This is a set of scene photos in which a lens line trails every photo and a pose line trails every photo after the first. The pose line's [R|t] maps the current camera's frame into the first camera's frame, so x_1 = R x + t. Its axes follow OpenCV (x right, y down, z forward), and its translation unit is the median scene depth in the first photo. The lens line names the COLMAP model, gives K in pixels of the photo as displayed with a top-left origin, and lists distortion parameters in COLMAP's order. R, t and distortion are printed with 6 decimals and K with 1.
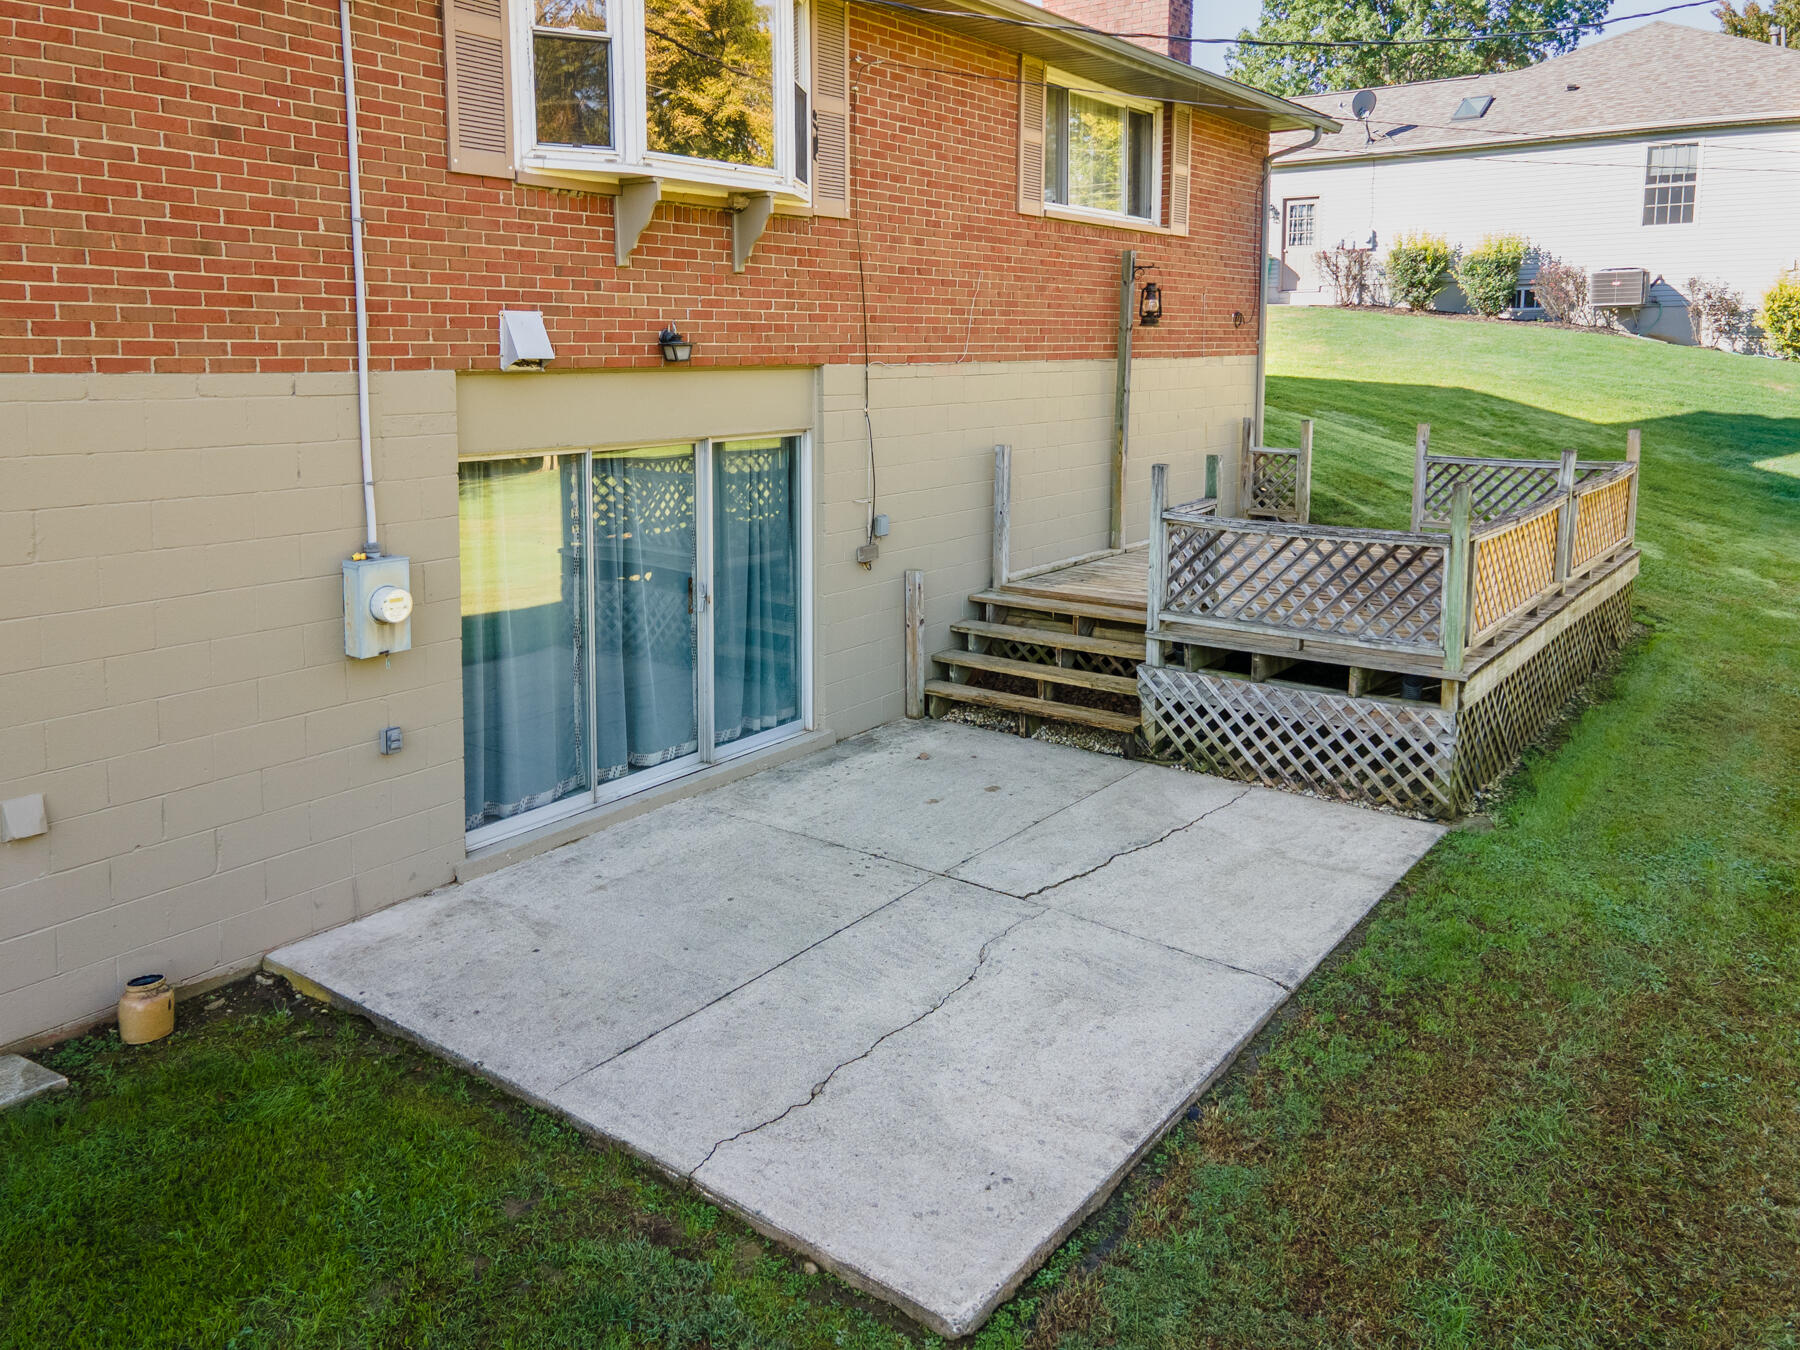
lens RADIAL K [[1382.2, 0, 908.9], [0, 1382.2, 443.5], [0, 0, 1]] dist [0.063672, 0.002239]
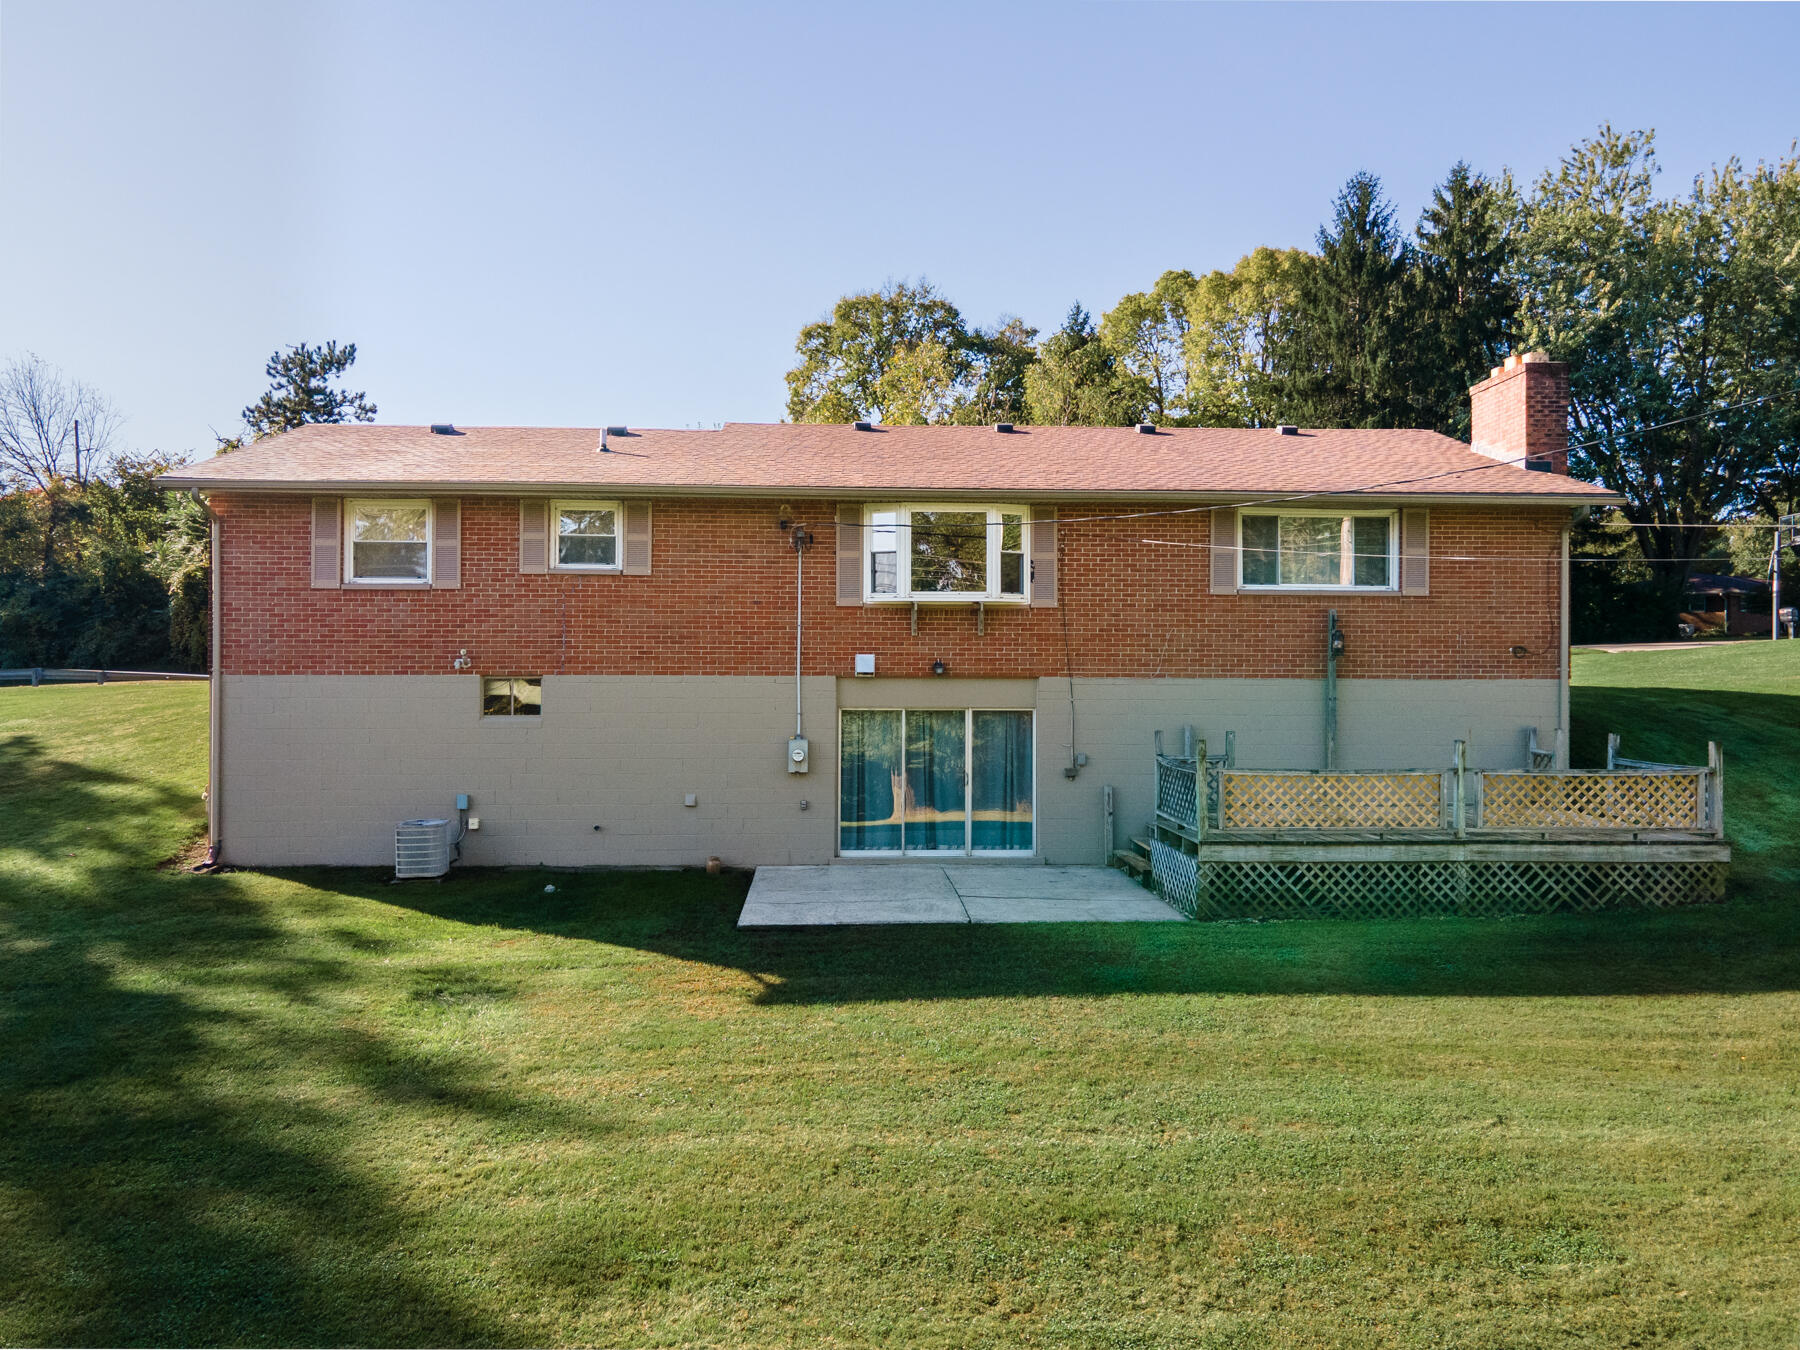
lens RADIAL K [[1311.8, 0, 900.0], [0, 1311.8, 675.0], [0, 0, 1]] dist [0.019847, 0.038414]
pose [[0.631338, 0.010171, -0.775441, 1.353108], [-0.060422, 0.997520, -0.036110, 0.024518], [0.773150, 0.069651, 0.630386, -0.422041]]
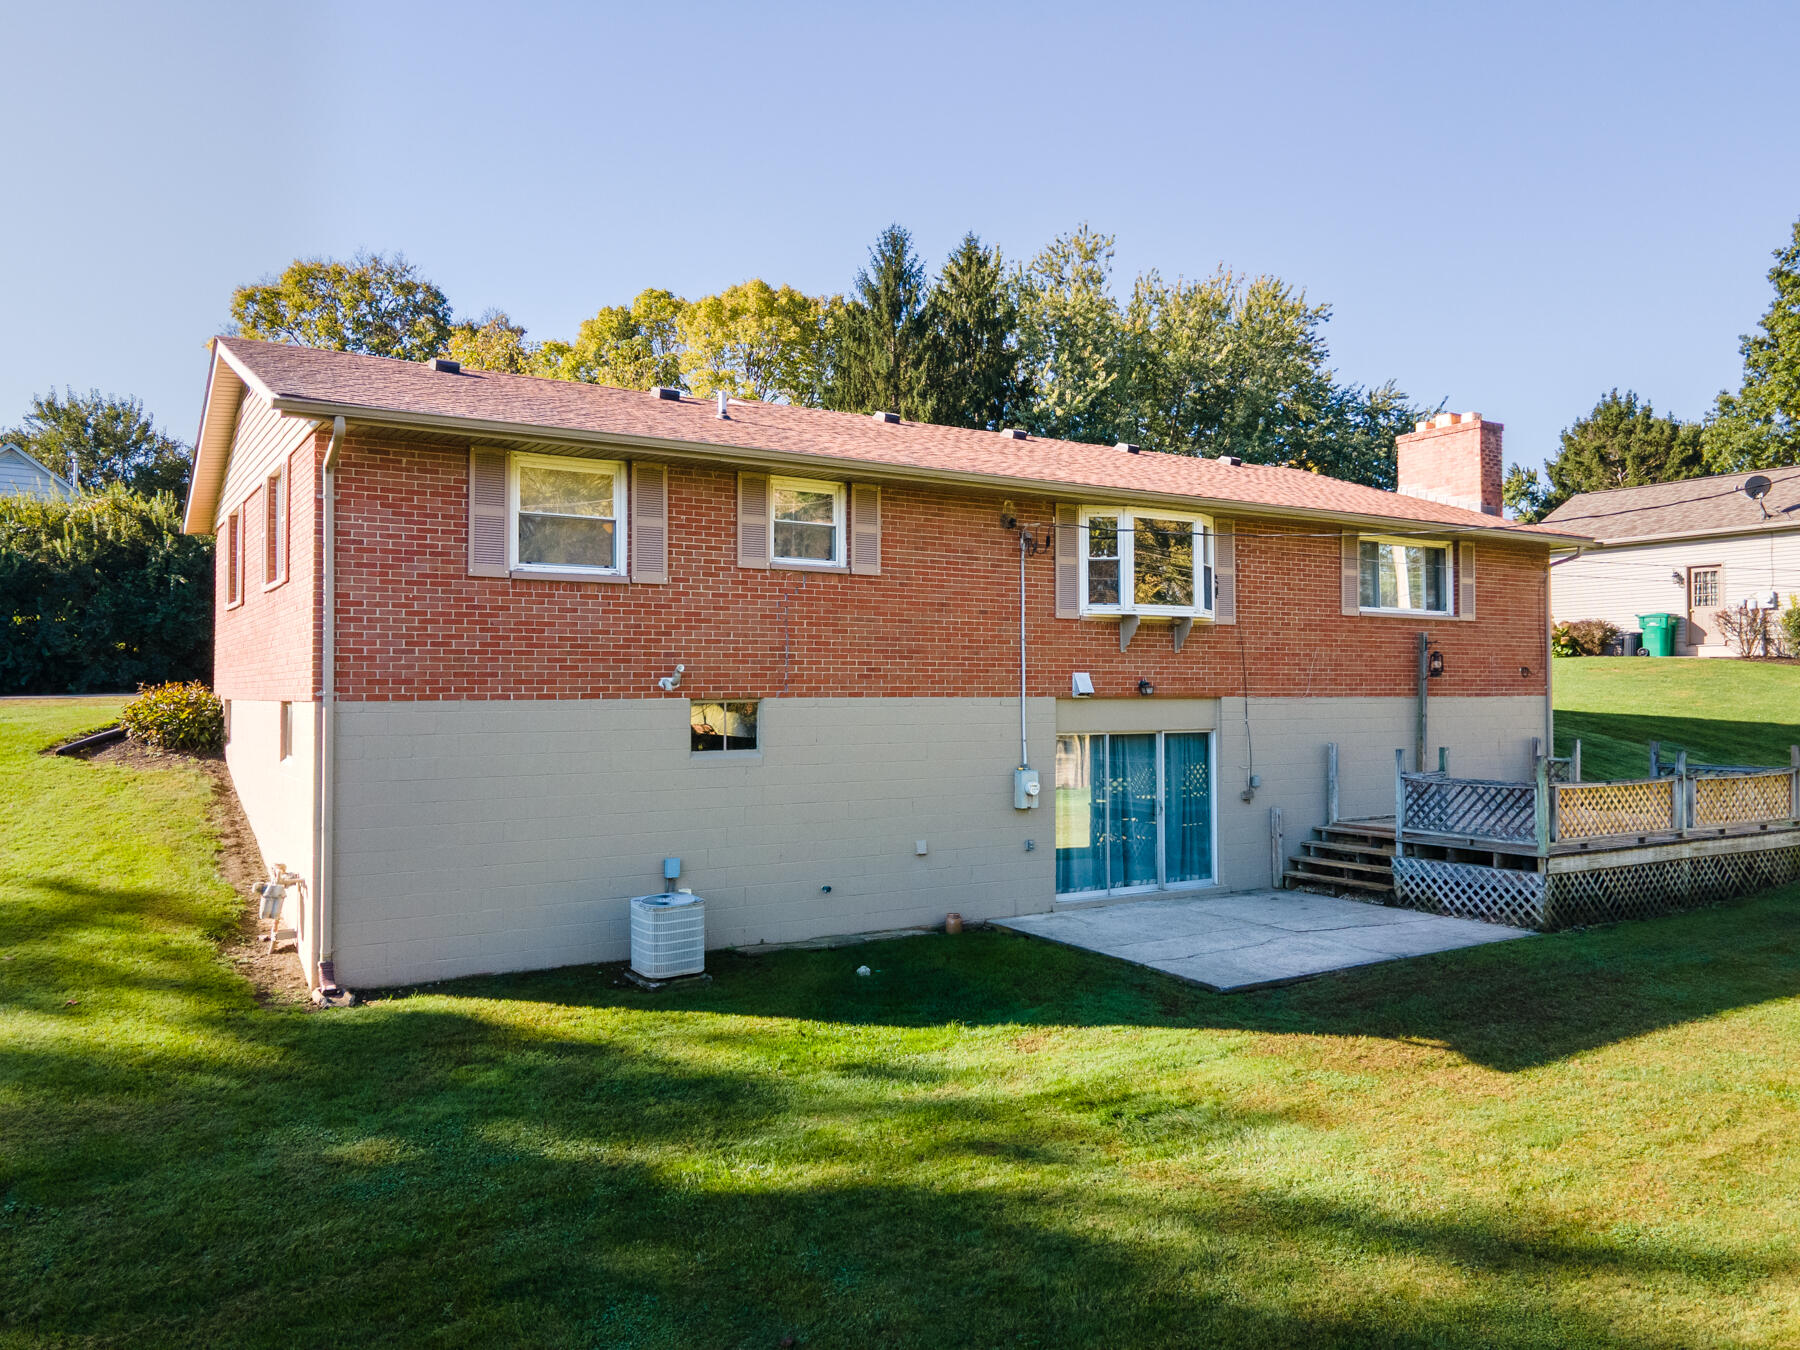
lens RADIAL K [[1311.8, 0, 900.0], [0, 1311.8, 675.0], [0, 0, 1]] dist [0.019847, 0.038414]
pose [[0.930545, -0.002902, -0.366165, 0.204936], [-0.027506, 0.996590, -0.077799, 0.073380], [0.365142, 0.082467, 0.927292, -0.956769]]
